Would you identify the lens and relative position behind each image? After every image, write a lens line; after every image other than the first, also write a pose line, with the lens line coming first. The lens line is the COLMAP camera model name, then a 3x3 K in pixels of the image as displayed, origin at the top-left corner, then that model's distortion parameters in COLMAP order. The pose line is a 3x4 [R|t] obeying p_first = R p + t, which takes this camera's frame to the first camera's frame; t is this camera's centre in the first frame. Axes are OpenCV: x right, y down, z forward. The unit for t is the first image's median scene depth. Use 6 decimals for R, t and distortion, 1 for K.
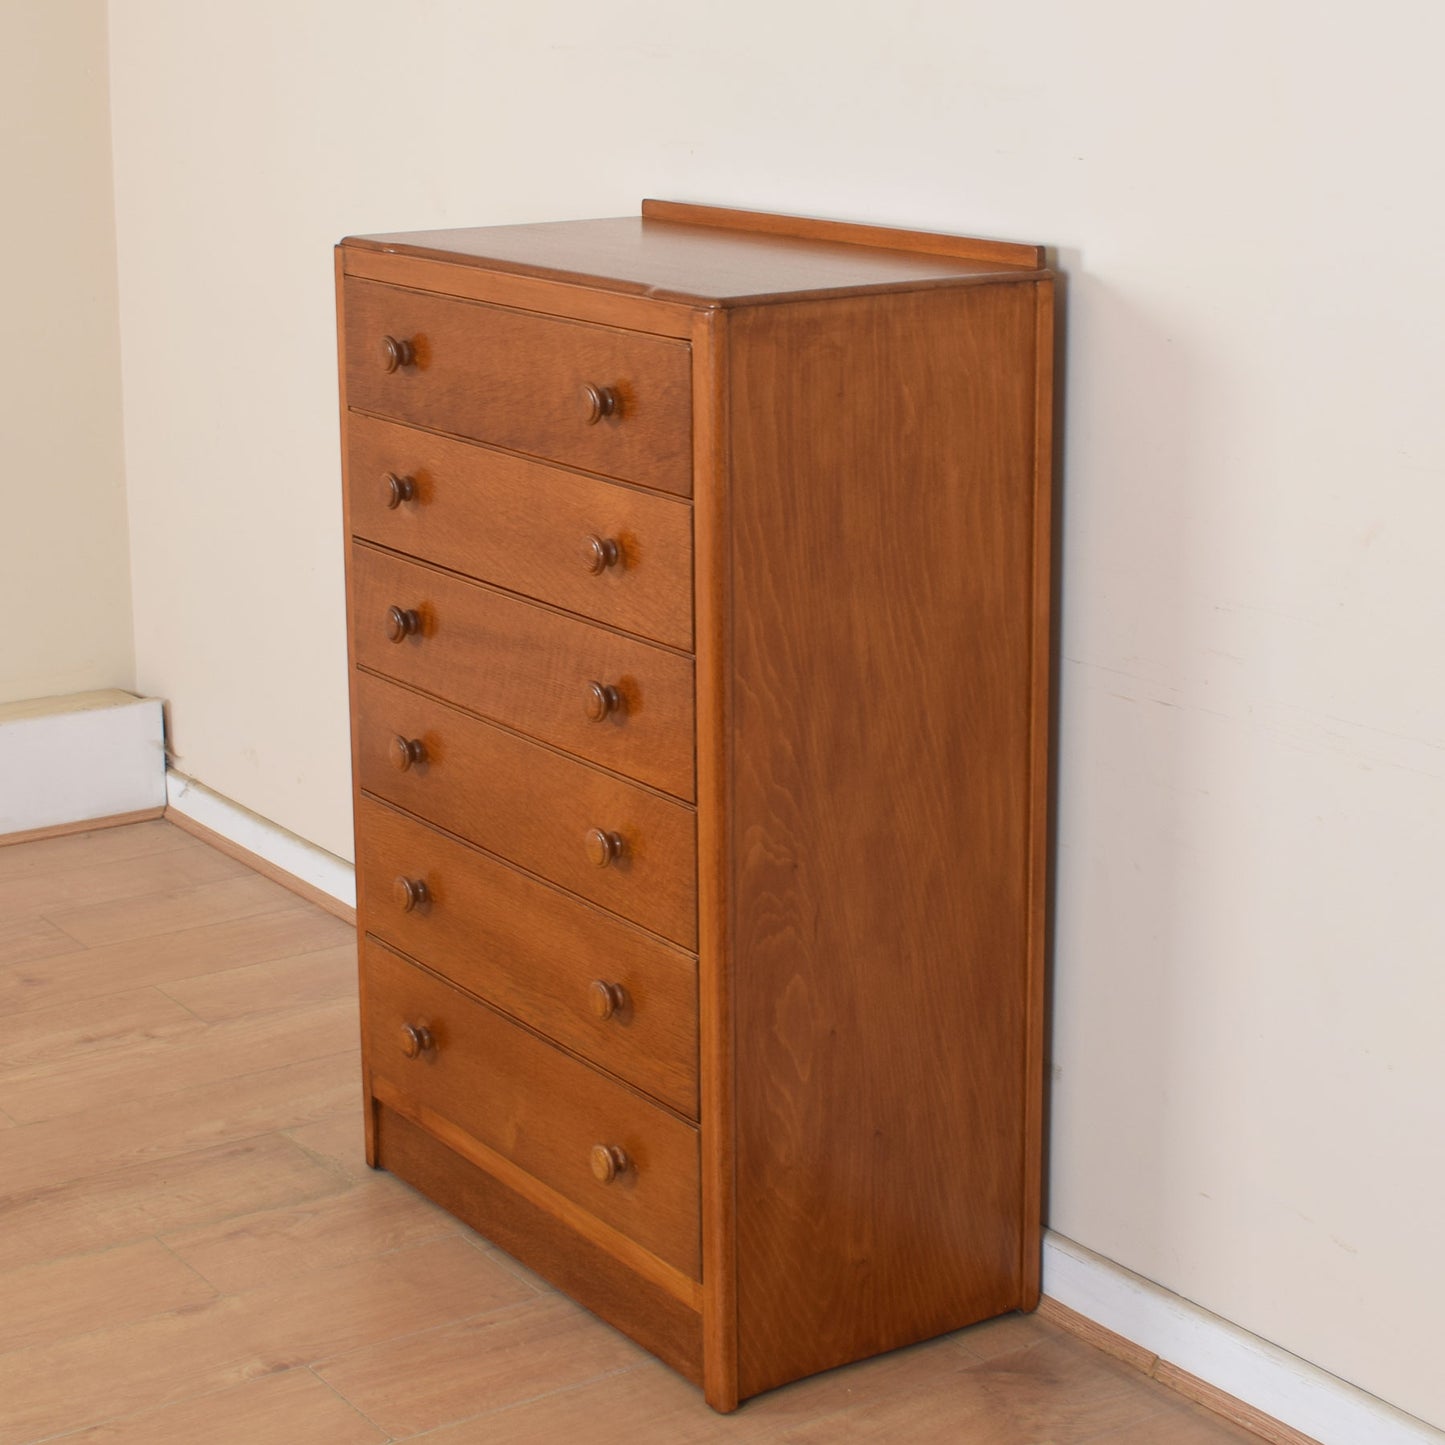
lens RADIAL K [[2927.8, 0, 729.8], [0, 2927.8, 580.5], [0, 0, 1]] dist [-0.058378, -0.082987]
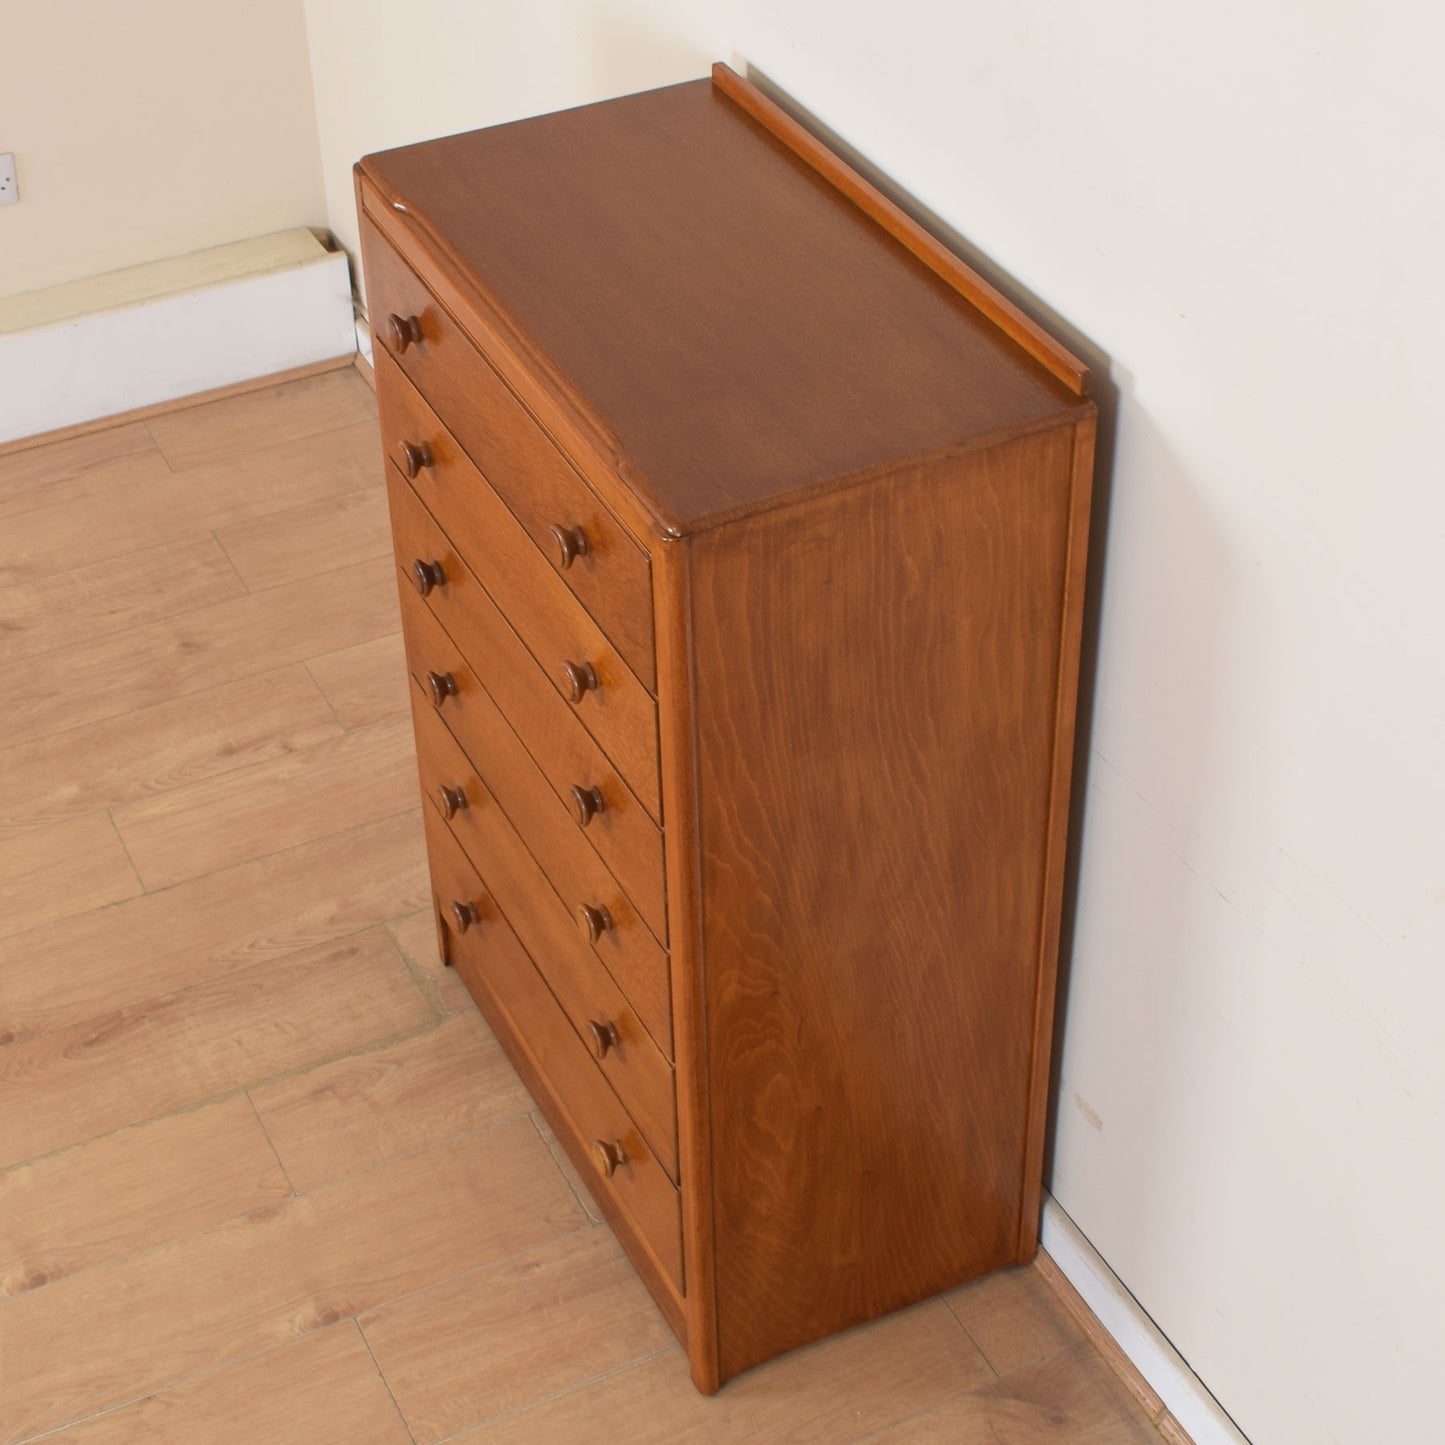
lens RADIAL K [[2596.1, 0, 723.8], [0, 2596.1, 574.1], [0, 0, 1]] dist [-0.072932, -0.119375]
pose [[0.987623, 0.077803, -0.136188, 0.111243], [-0.018130, 0.919103, 0.393599, -0.368559], [0.155794, -0.386259, 0.909138, 0.257598]]
